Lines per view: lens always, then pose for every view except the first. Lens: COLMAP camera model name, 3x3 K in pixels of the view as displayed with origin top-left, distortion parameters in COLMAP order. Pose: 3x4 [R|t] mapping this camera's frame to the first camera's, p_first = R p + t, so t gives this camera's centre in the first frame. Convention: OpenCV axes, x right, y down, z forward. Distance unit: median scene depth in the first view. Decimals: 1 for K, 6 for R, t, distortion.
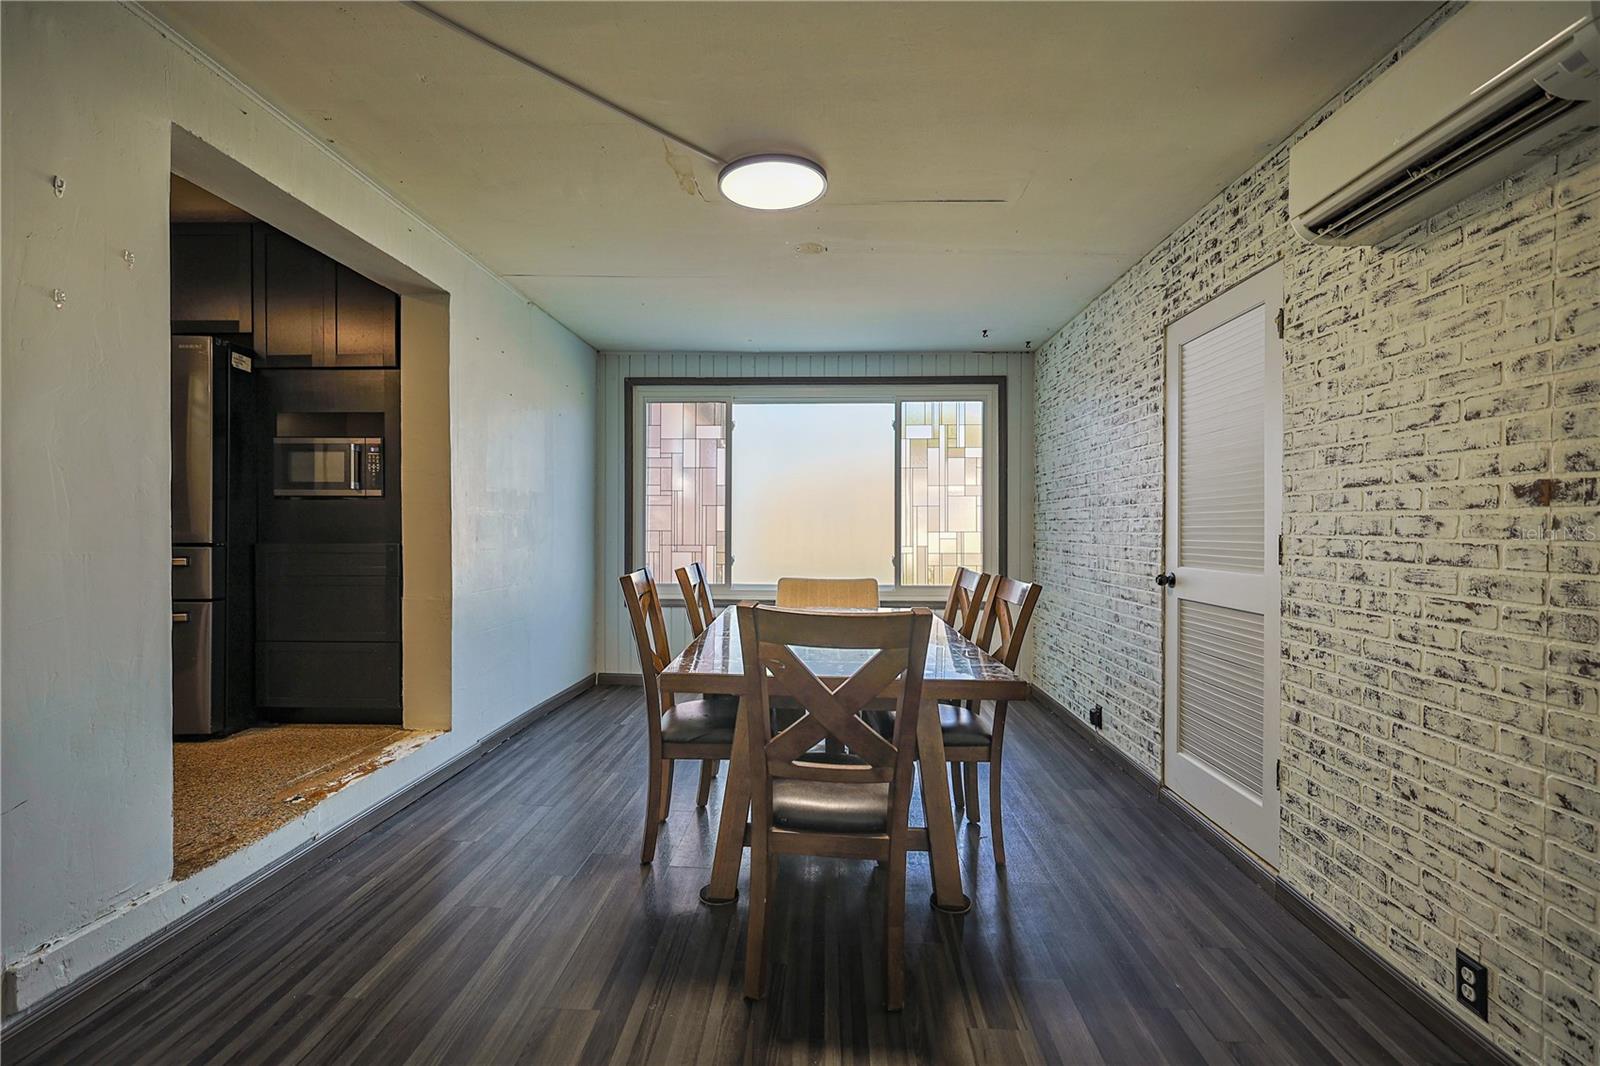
lens RADIAL K [[710.0, 0, 800.0], [0, 710.0, 533.0], [0, 0, 1]] dist [-0.000188, -0.001029]
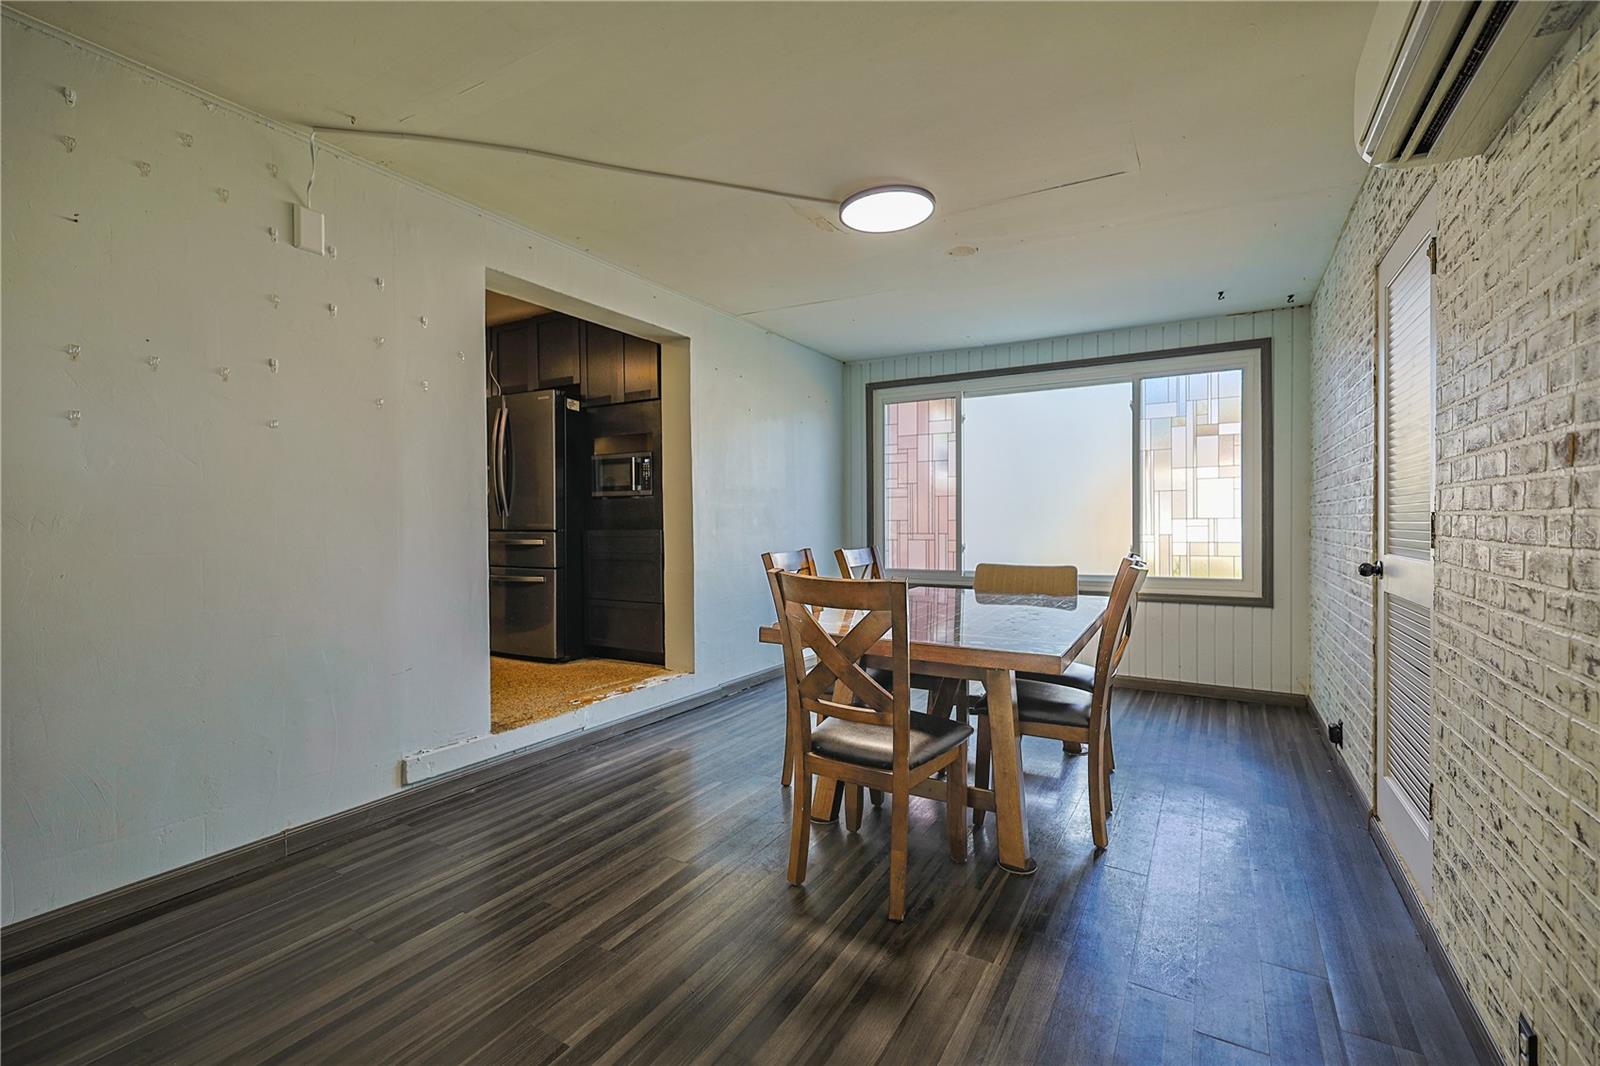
lens RADIAL K [[710.0, 0, 800.0], [0, 710.0, 533.0], [0, 0, 1]] dist [-0.000188, -0.001029]
pose [[0.880716, -0.001137, -0.473644, 0.322768], [0.004969, 0.999964, 0.006839, 0.013702], [0.473619, -0.008377, 0.880690, -0.060062]]
